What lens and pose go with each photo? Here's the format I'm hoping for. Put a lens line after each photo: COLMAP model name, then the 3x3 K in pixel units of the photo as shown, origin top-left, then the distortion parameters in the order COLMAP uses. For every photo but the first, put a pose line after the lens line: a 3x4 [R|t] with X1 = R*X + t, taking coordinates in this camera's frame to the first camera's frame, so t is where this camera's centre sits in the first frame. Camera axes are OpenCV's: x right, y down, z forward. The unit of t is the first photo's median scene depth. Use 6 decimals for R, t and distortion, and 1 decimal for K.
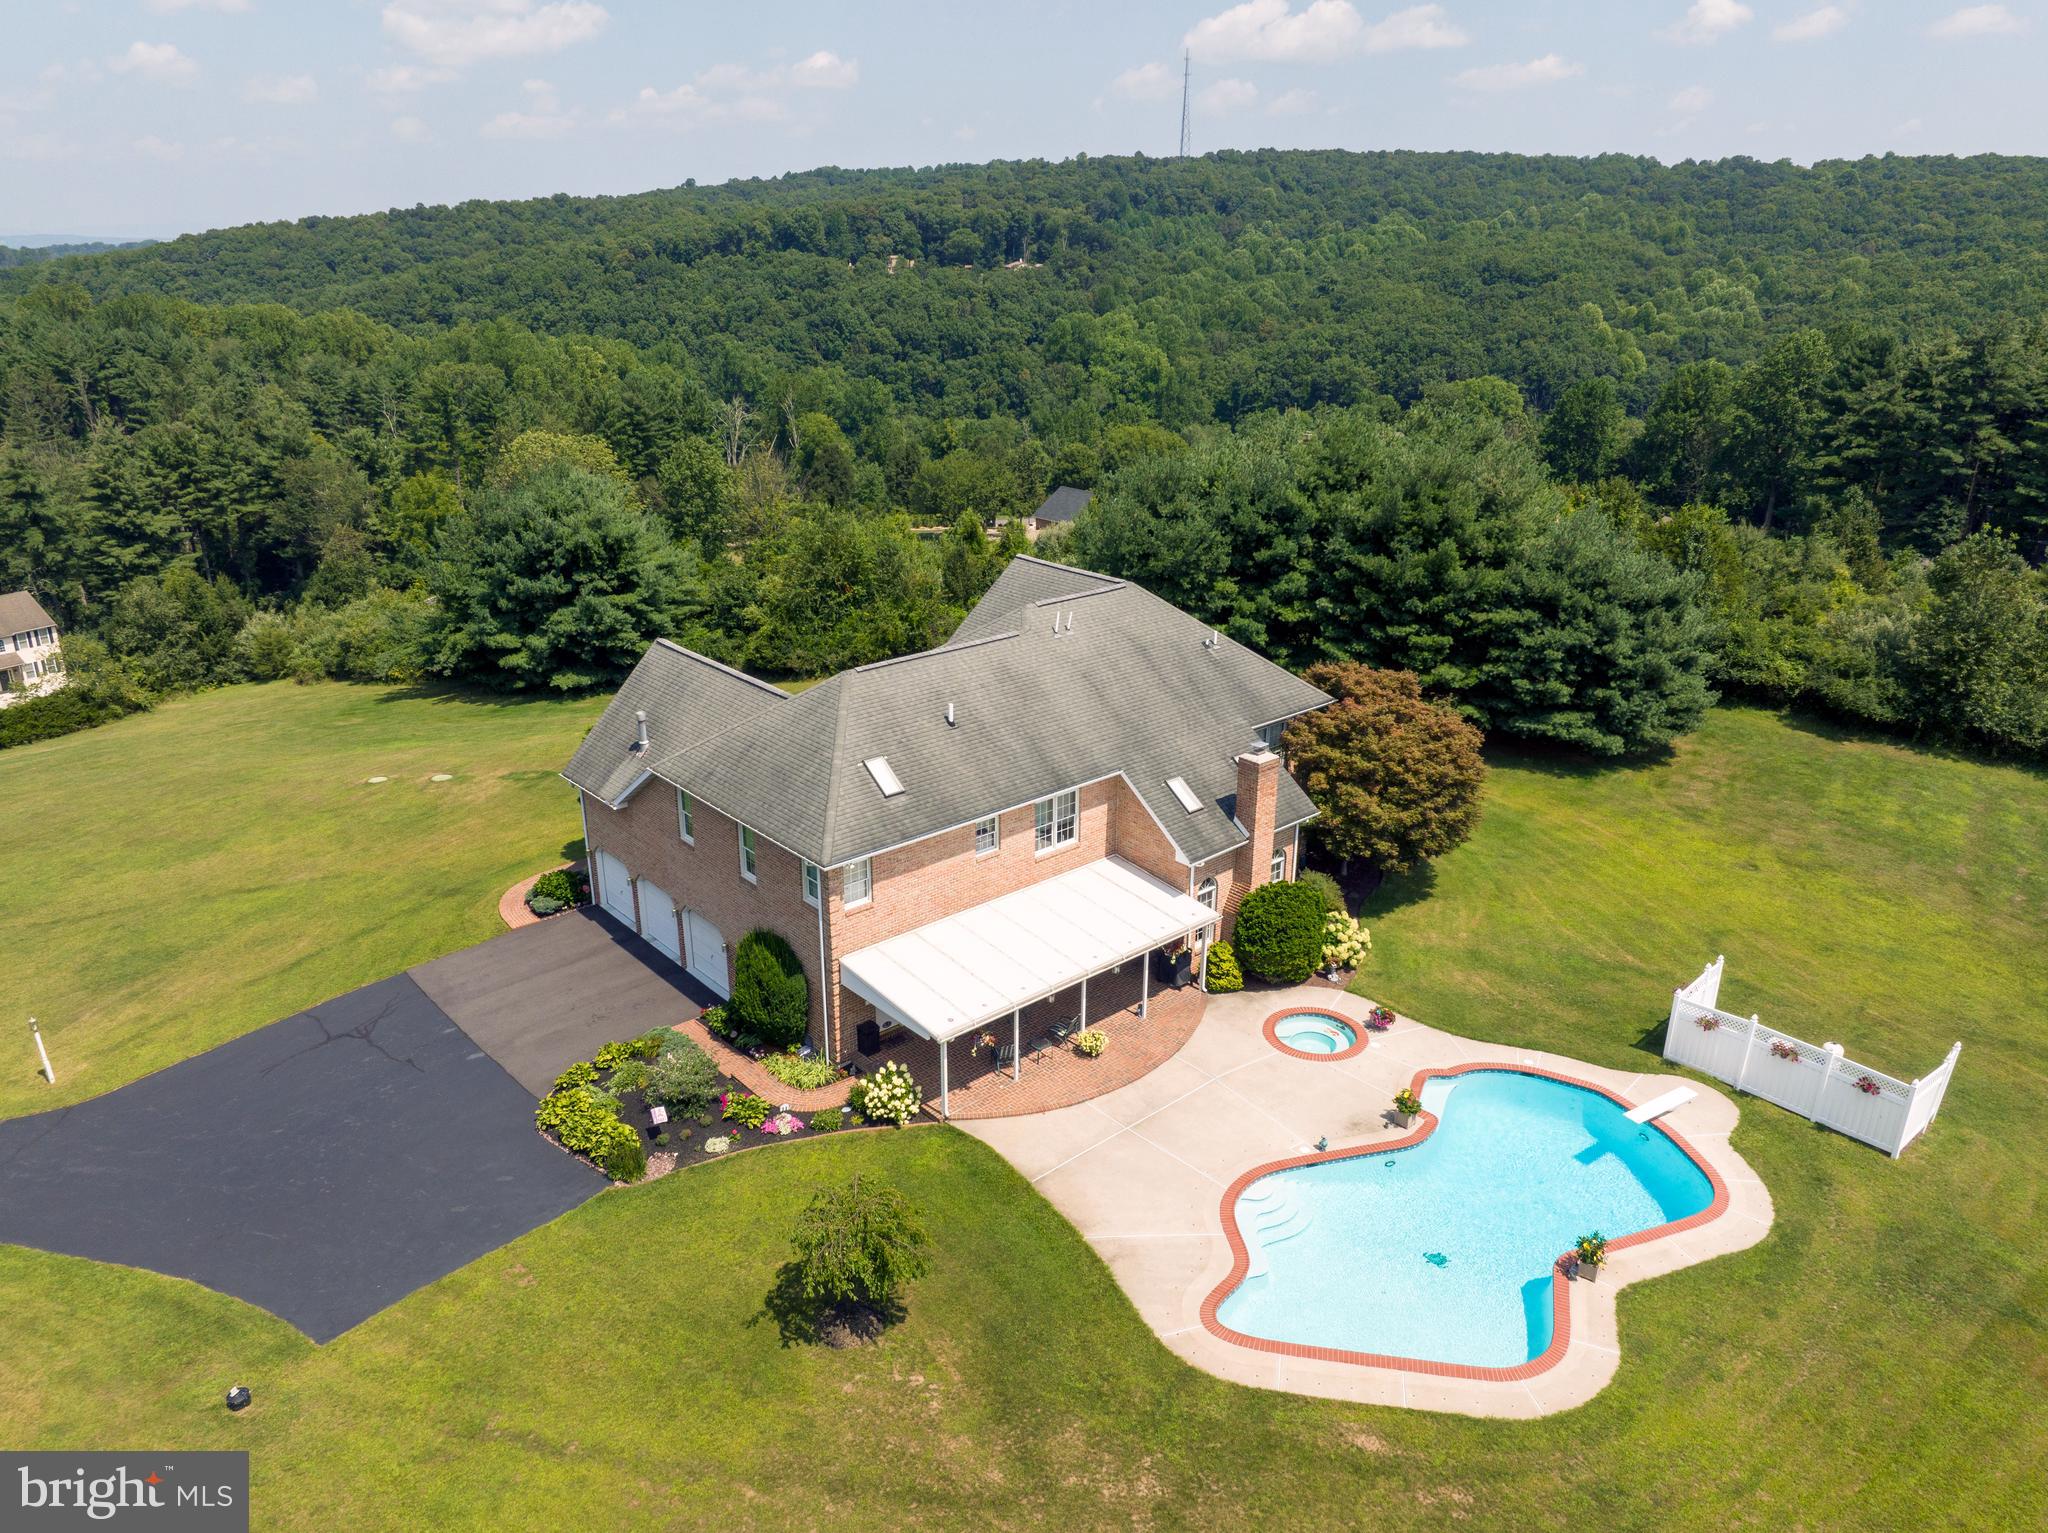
lens RADIAL K [[1439.3, 0, 1020.1], [0, 1439.3, 777.3], [0, 0, 1]] dist [-0.047602, 0.017841]
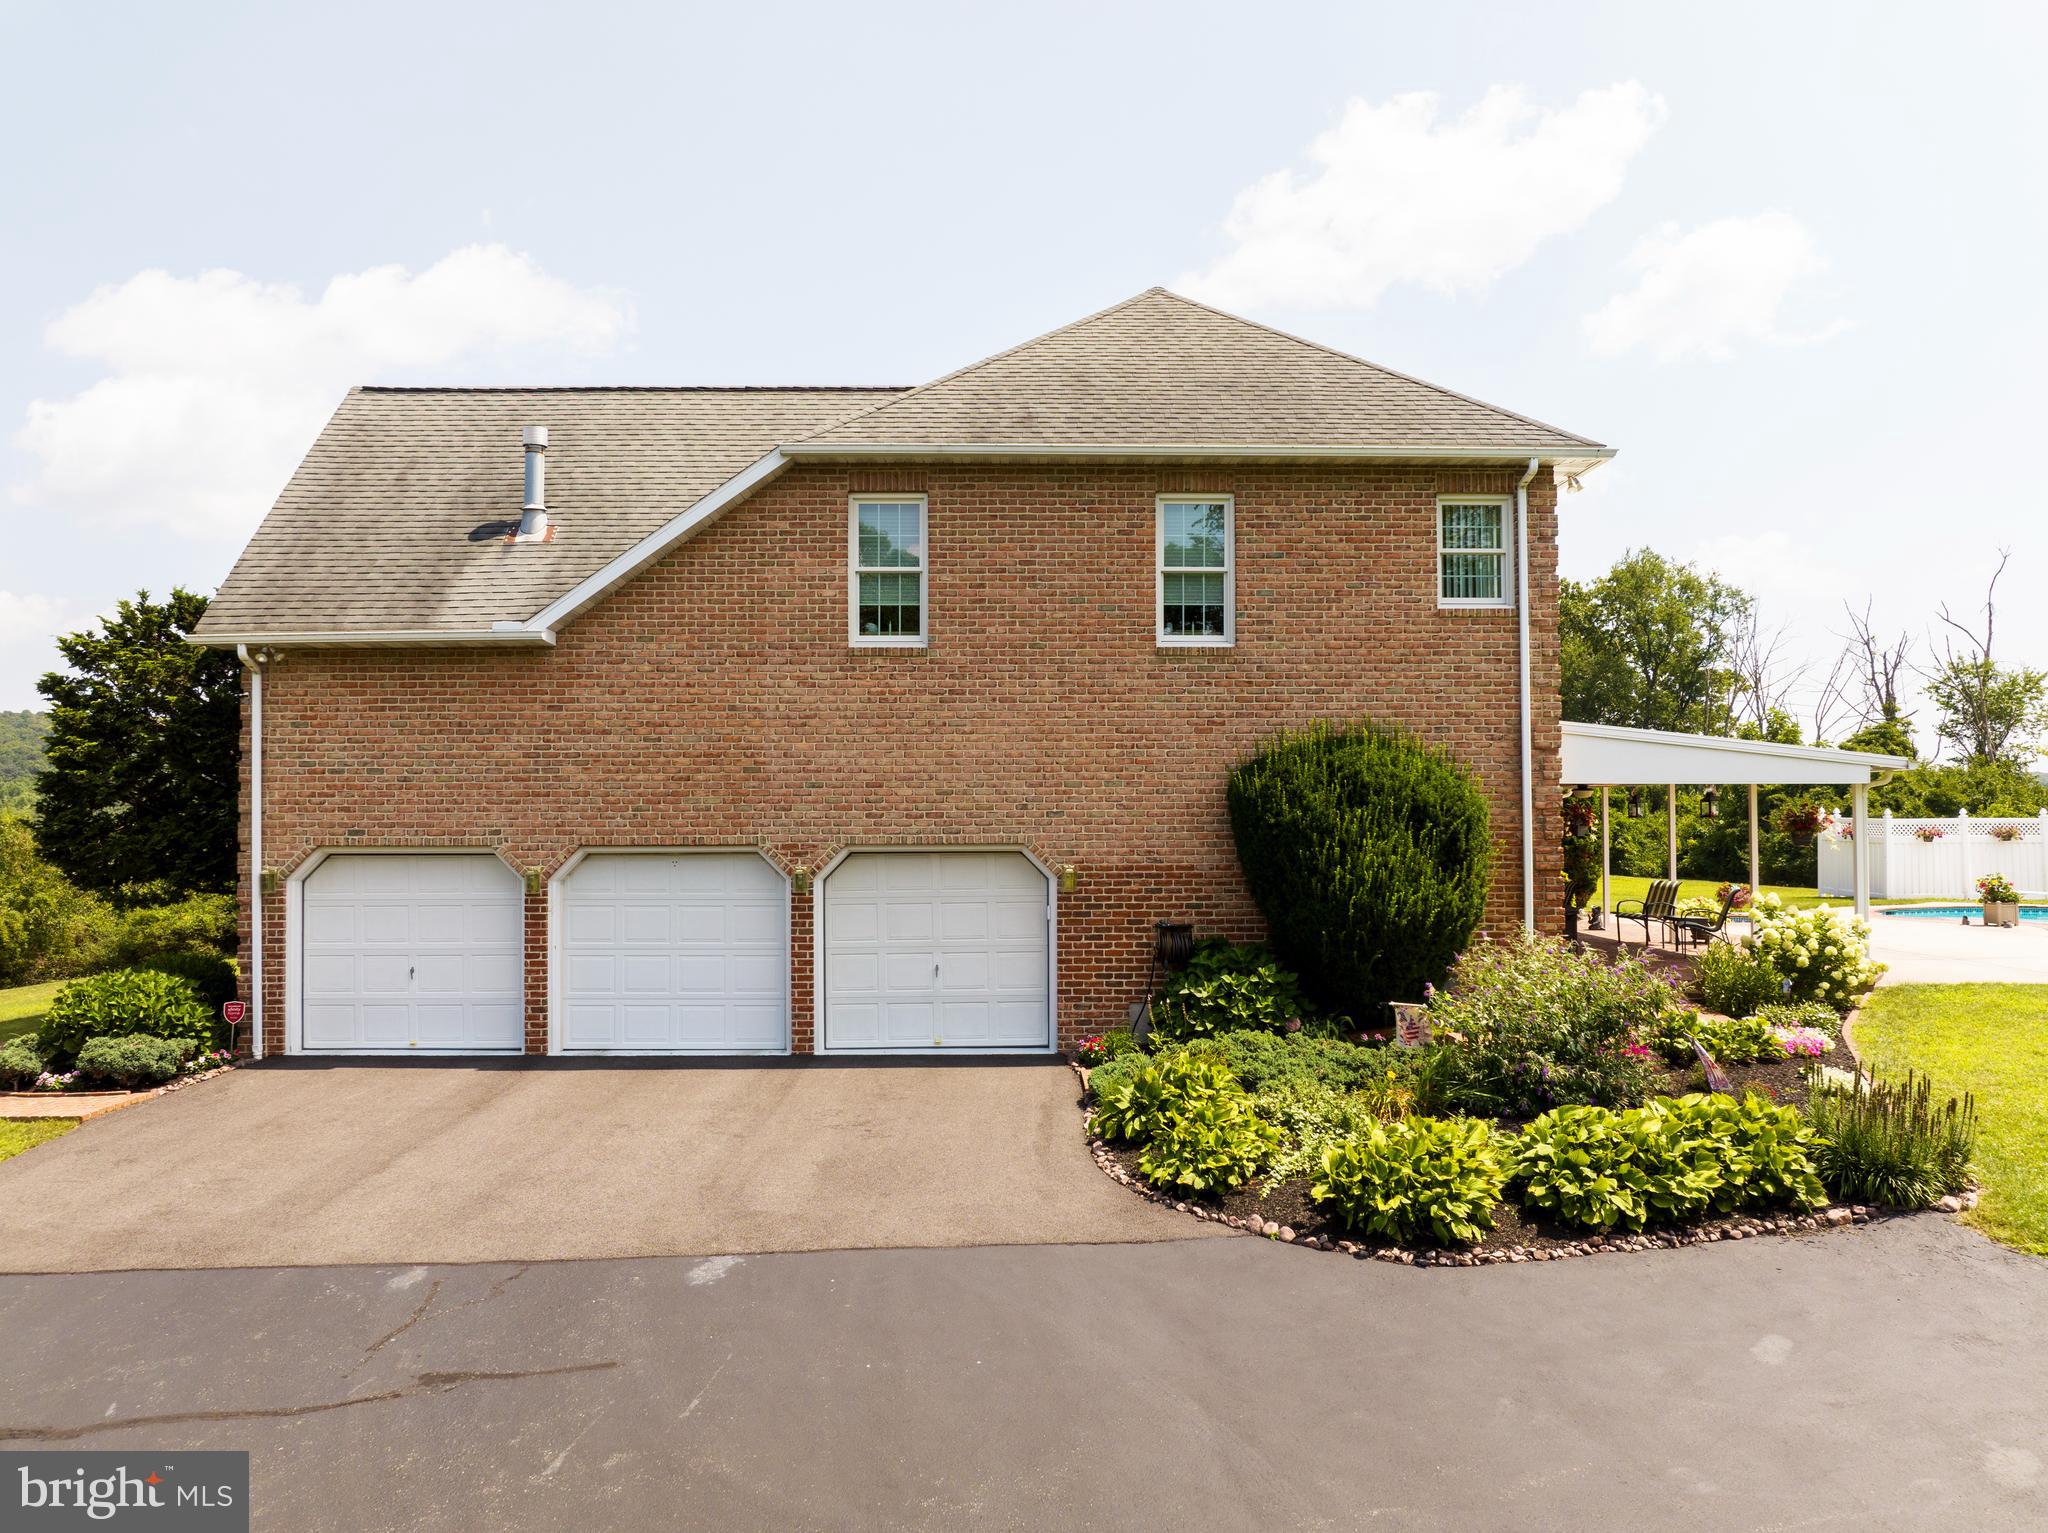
lens RADIAL K [[1439.3, 0, 1028.2], [0, 1439.3, 780.8], [0, 0, 1]] dist [-0.047602, 0.017841]
pose [[0.645417, 0.014577, 0.763692, -0.467043], [0.280438, 0.925471, -0.254672, 0.174431], [-0.710487, 0.378538, 0.593226, 0.714439]]
